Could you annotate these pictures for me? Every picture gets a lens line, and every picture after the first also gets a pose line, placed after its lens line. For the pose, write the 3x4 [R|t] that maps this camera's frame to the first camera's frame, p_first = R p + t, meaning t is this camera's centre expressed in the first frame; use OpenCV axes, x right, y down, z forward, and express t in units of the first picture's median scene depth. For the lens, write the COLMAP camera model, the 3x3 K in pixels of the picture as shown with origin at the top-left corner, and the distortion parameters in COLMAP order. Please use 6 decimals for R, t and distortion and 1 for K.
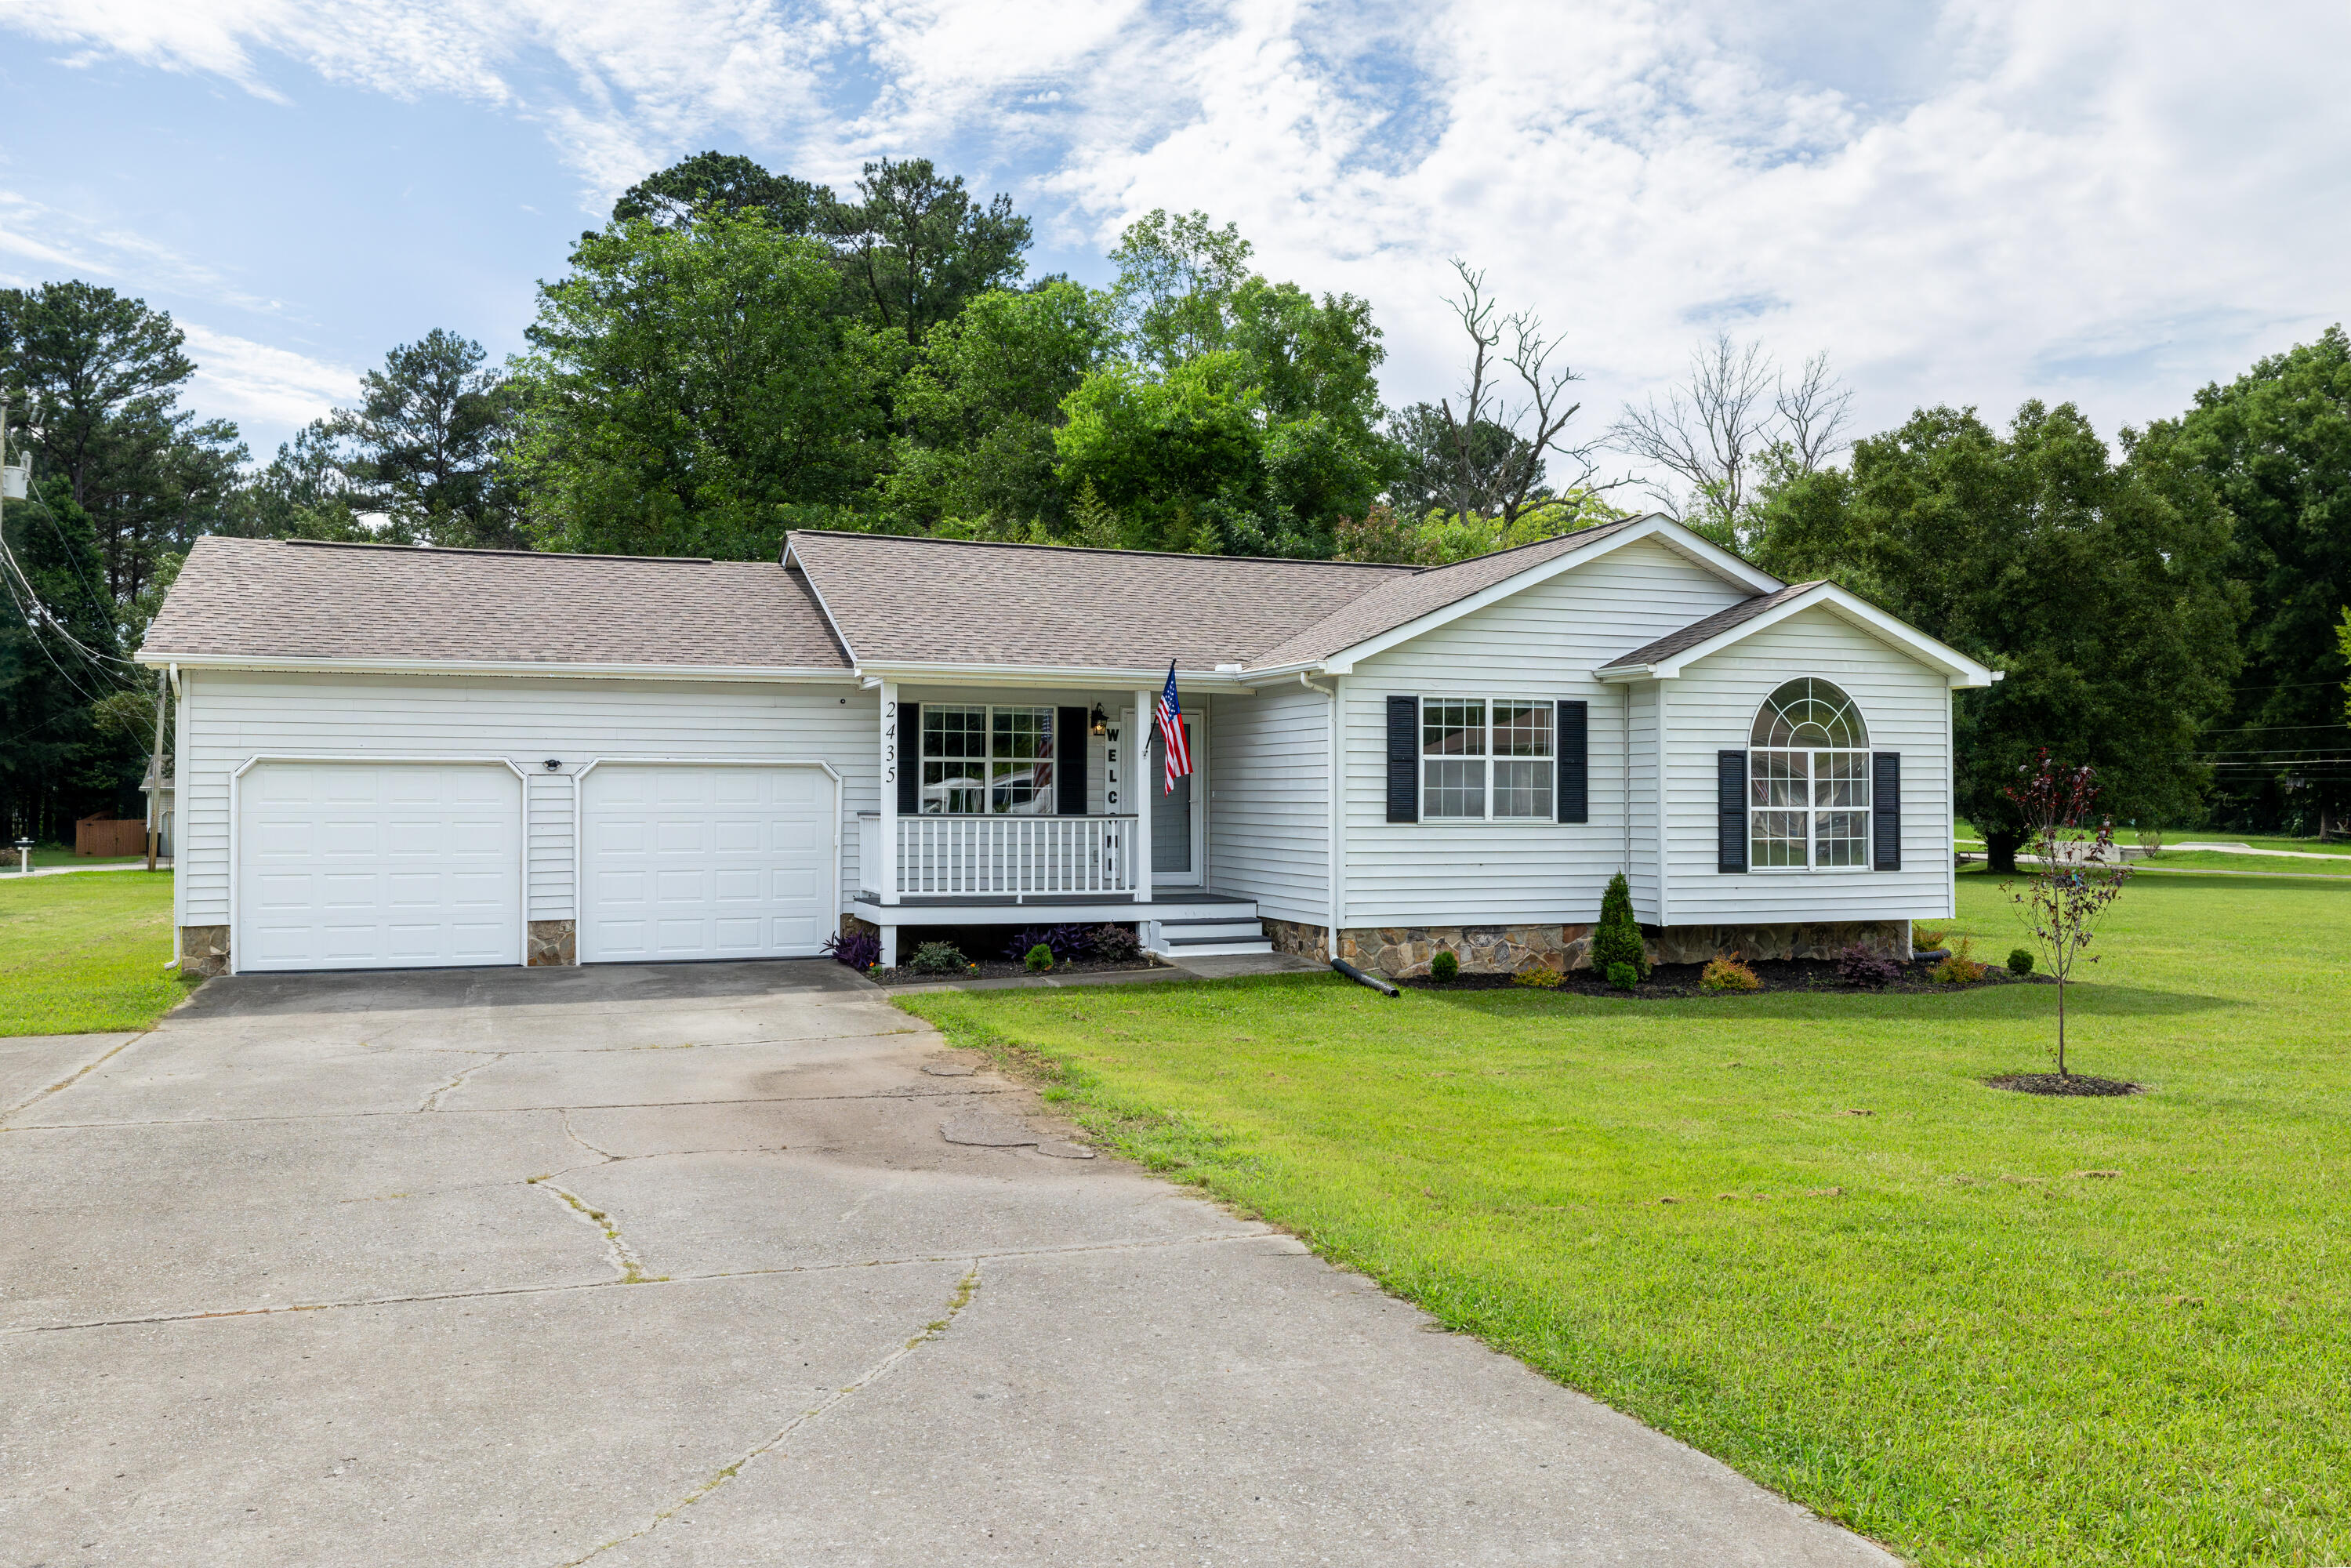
lens RADIAL K [[1835.4, 0, 1149.0], [0, 1835.4, 775.8], [0, 0, 1]] dist [0.025276, -0.059890]
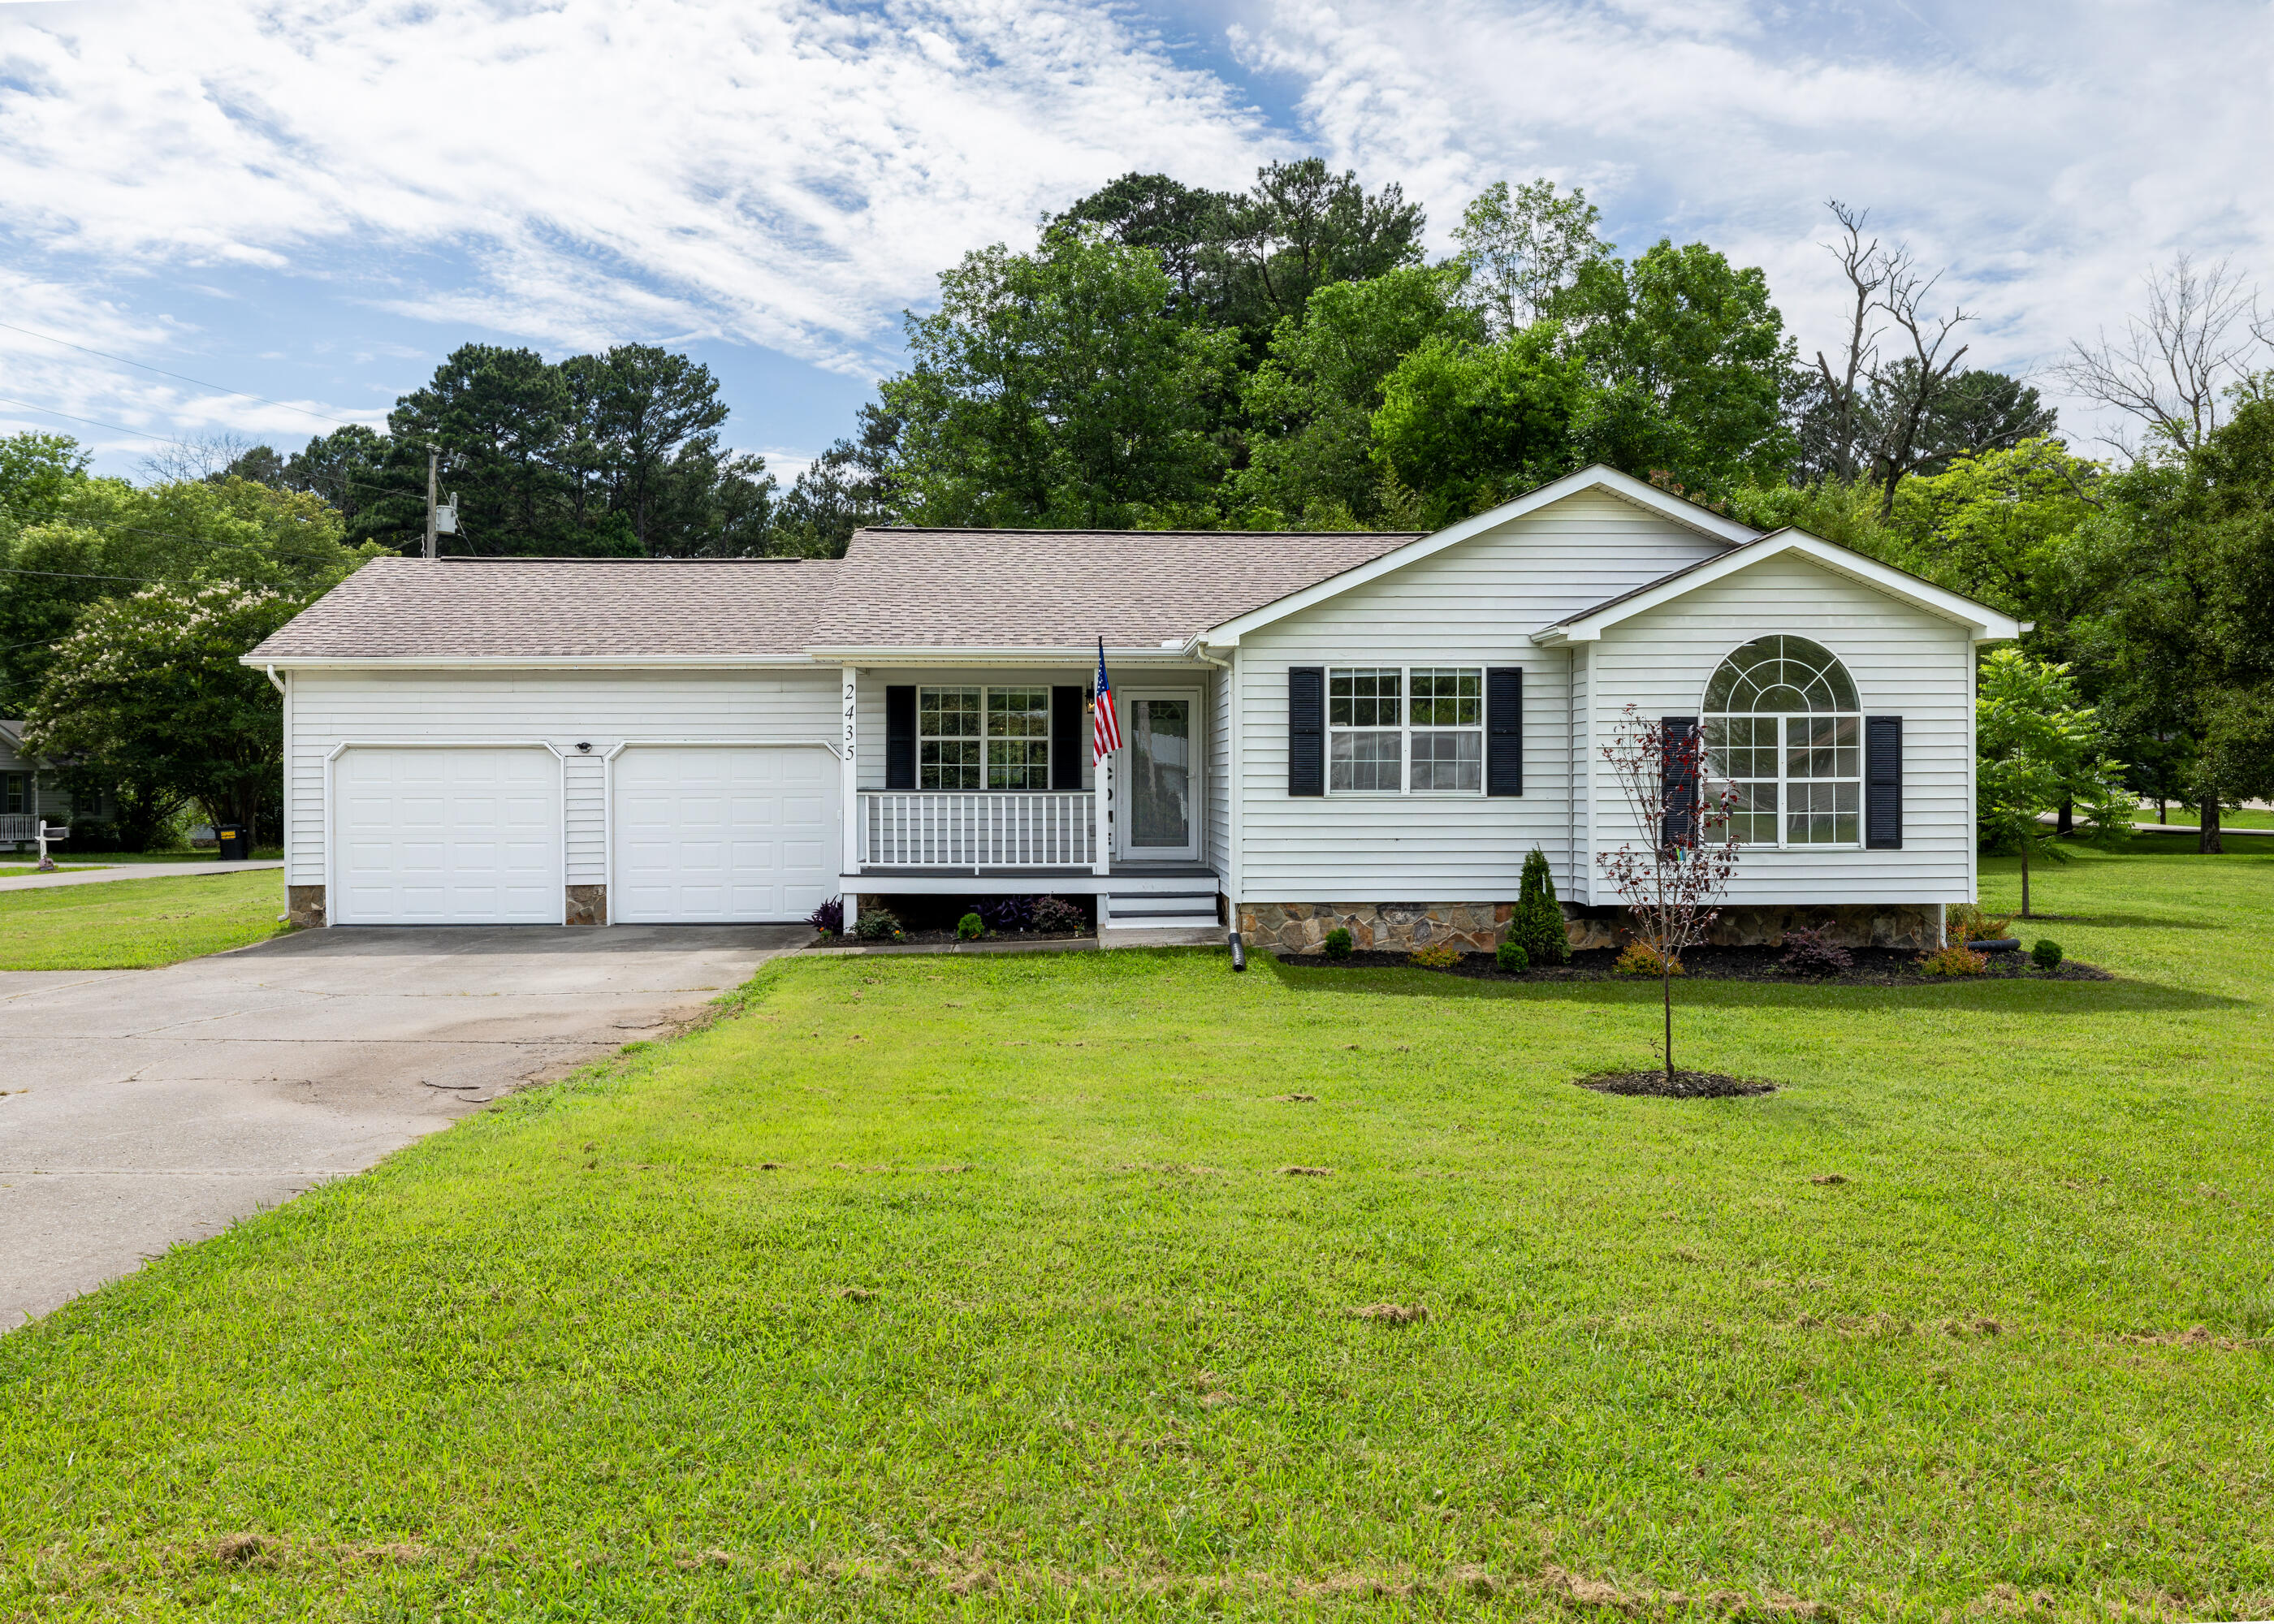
lens RADIAL K [[1773.9, 0, 1119.4], [0, 1773.9, 806.2], [0, 0, 1]] dist [0.002605, -0.008174]
pose [[0.950715, -0.001182, -0.310063, 0.315557], [0.009064, 0.999671, 0.023982, 0.006782], [0.309932, -0.025610, 0.950414, 0.064689]]
